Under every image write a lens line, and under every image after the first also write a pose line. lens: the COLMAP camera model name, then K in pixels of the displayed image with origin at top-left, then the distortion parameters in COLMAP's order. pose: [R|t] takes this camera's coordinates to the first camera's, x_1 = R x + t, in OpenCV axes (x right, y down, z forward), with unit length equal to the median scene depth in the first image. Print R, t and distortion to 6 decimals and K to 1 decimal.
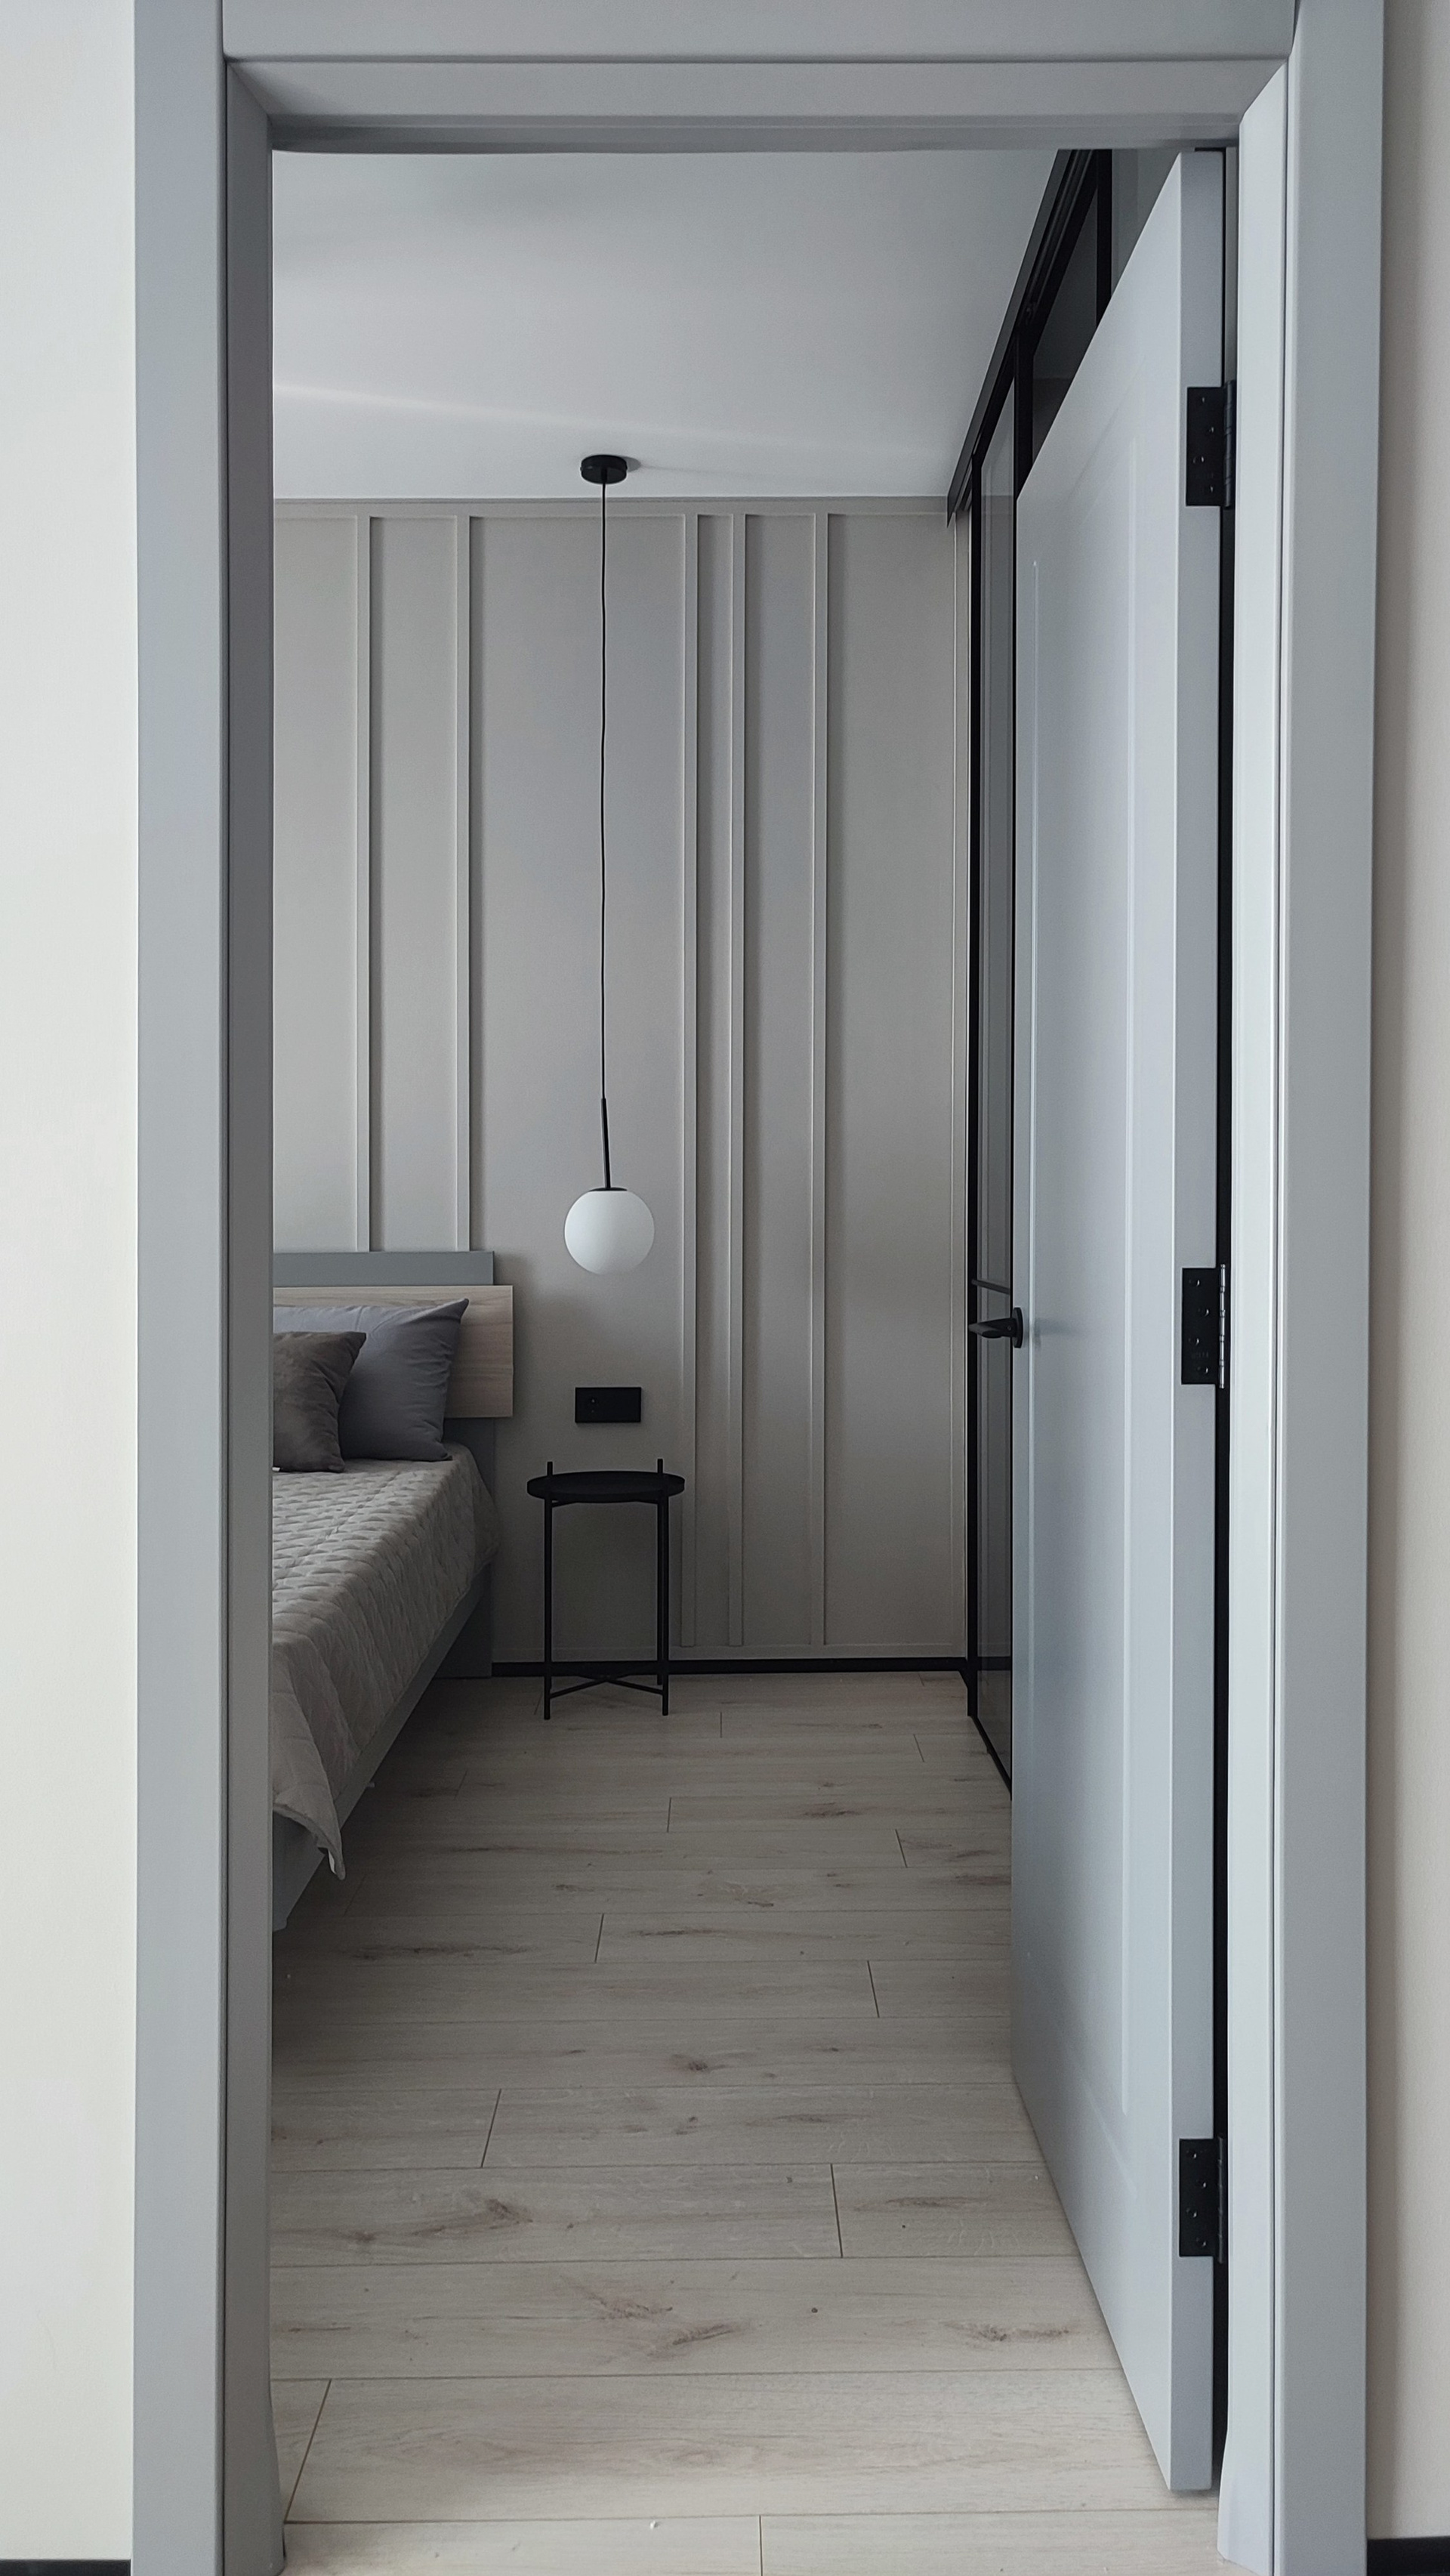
lens RADIAL K [[1882.7, 0, 725.0], [0, 1882.7, 1288.0], [0, 0, 1]] dist [0.063074, 0.000277]
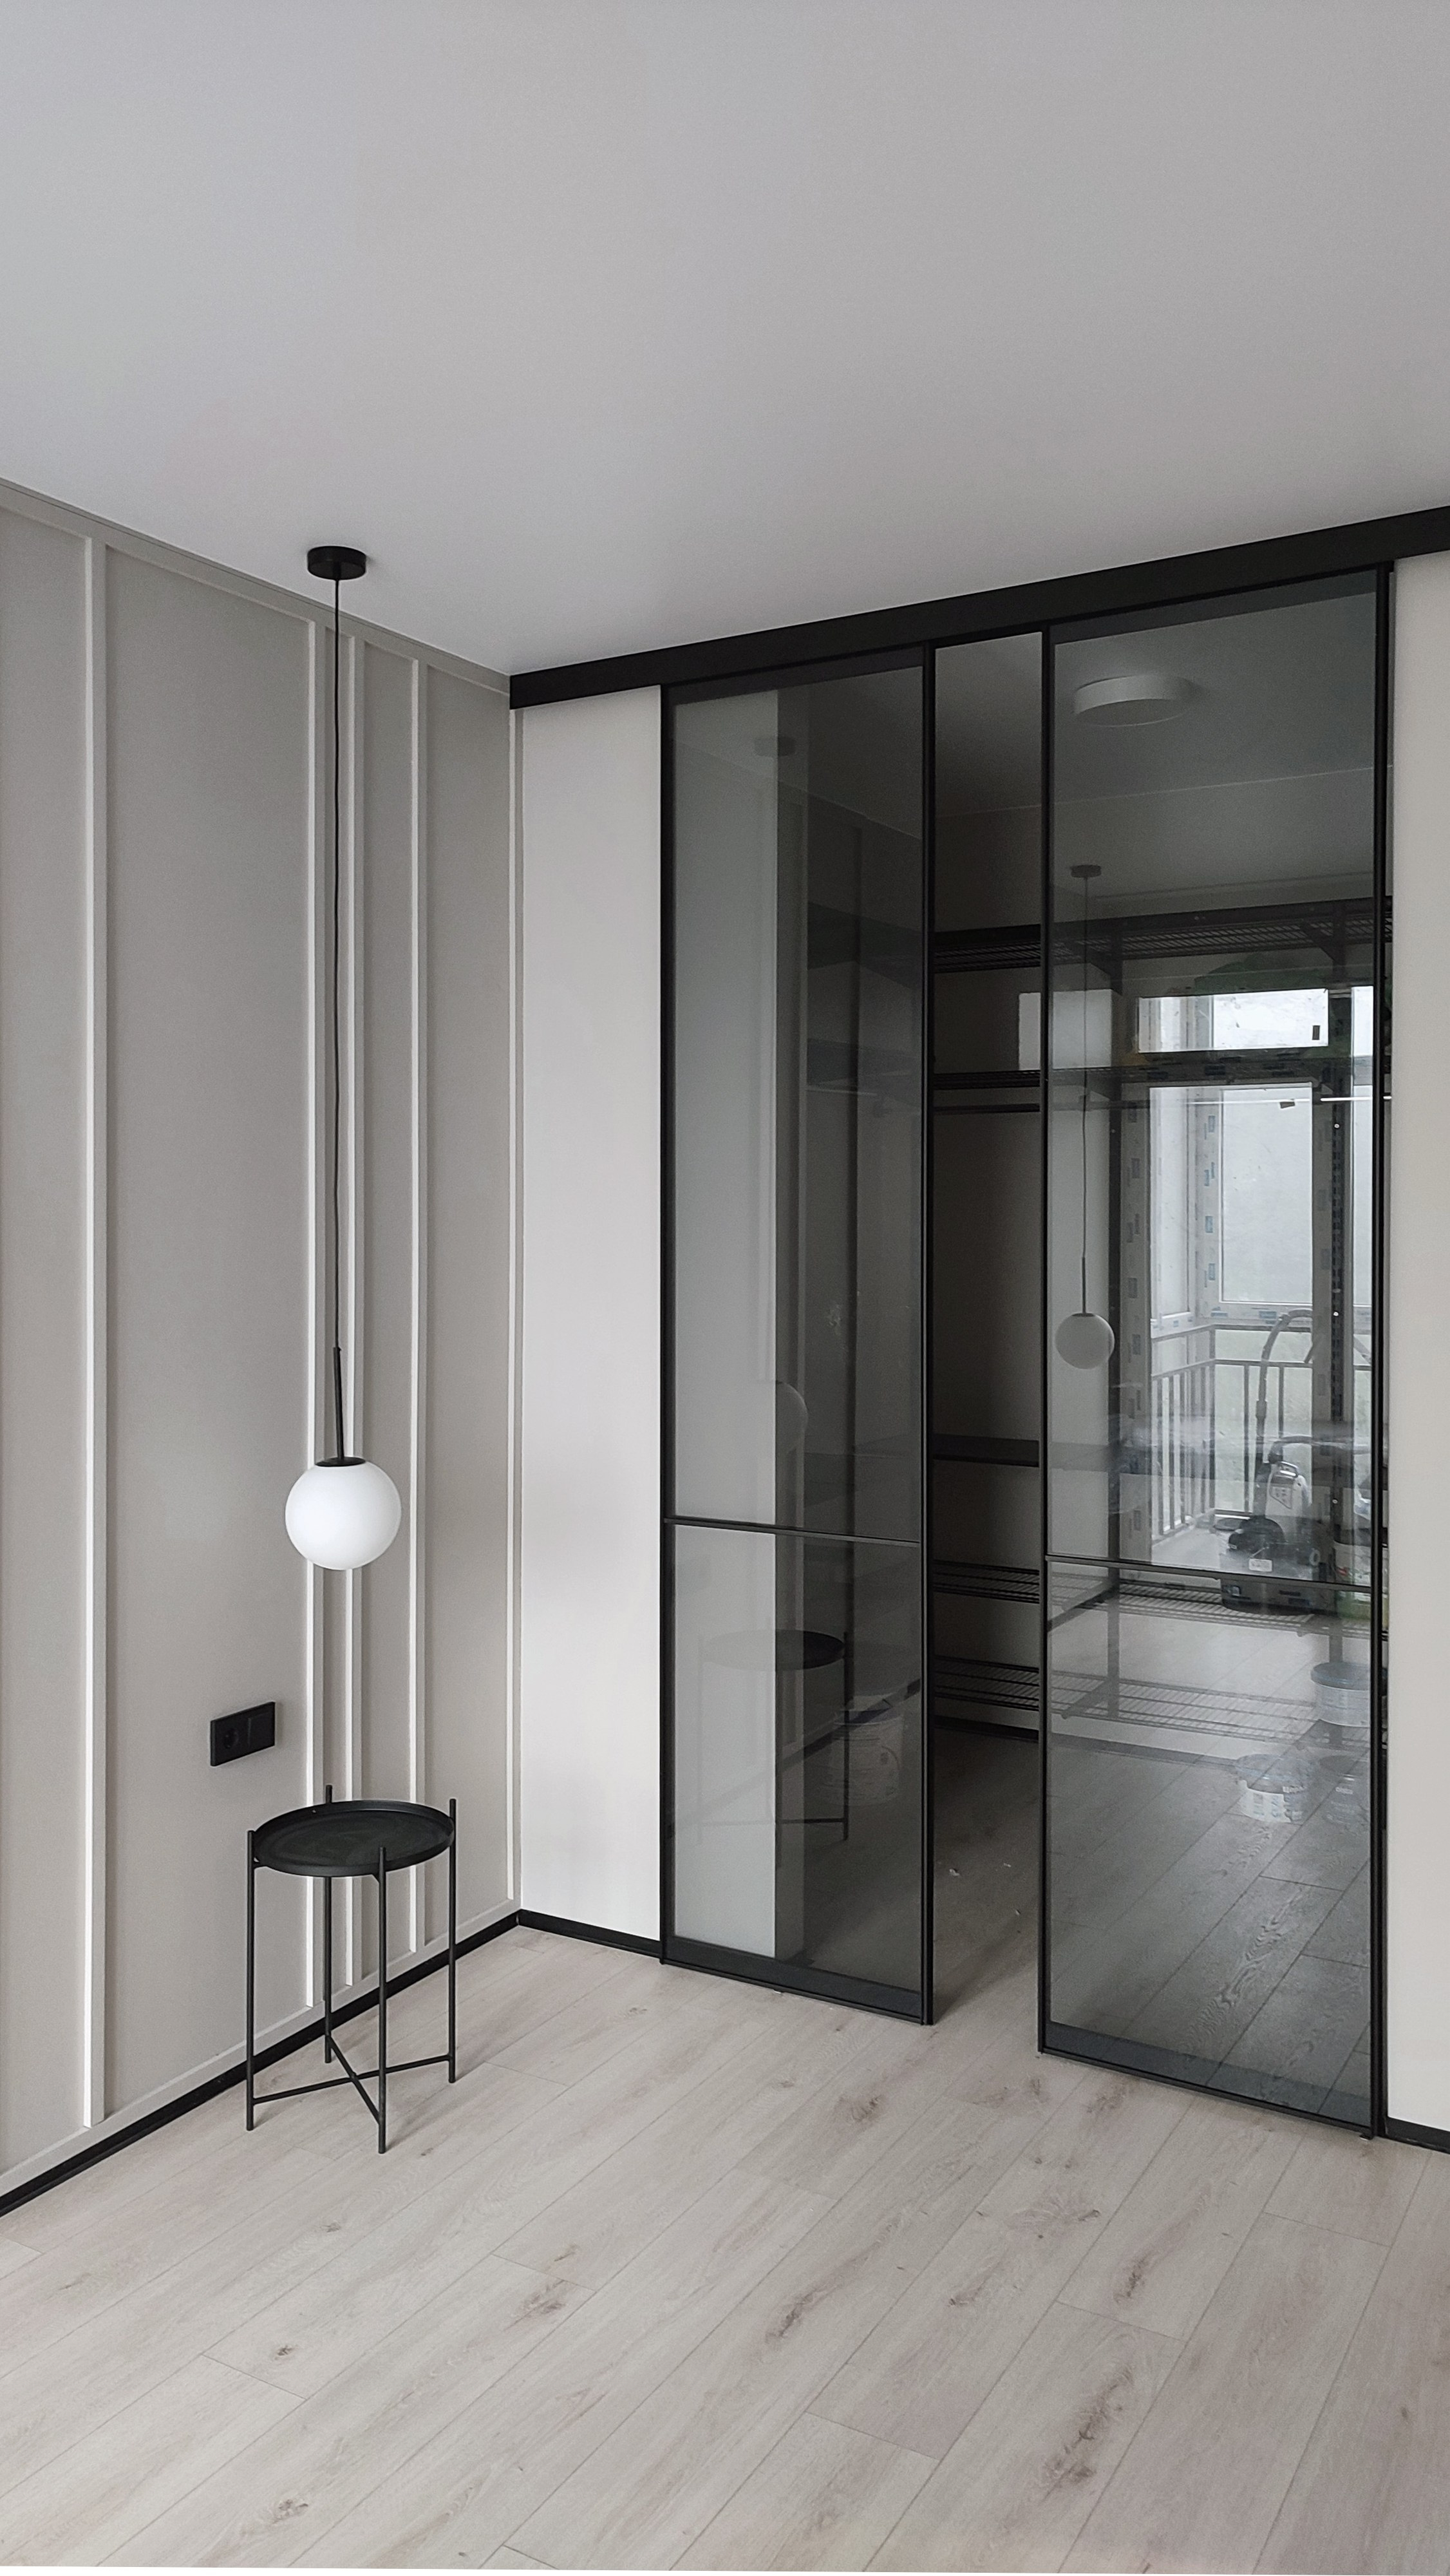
lens RADIAL K [[1882.8, 0, 725.0], [0, 1882.8, 1288.0], [0, 0, 1]] dist [0.063074, 0.000277]
pose [[0.508659, -0.035167, 0.860249, -0.830630], [0.025108, 0.999346, 0.026007, -0.178999], [-0.860602, 0.008371, 0.509210, 0.561721]]
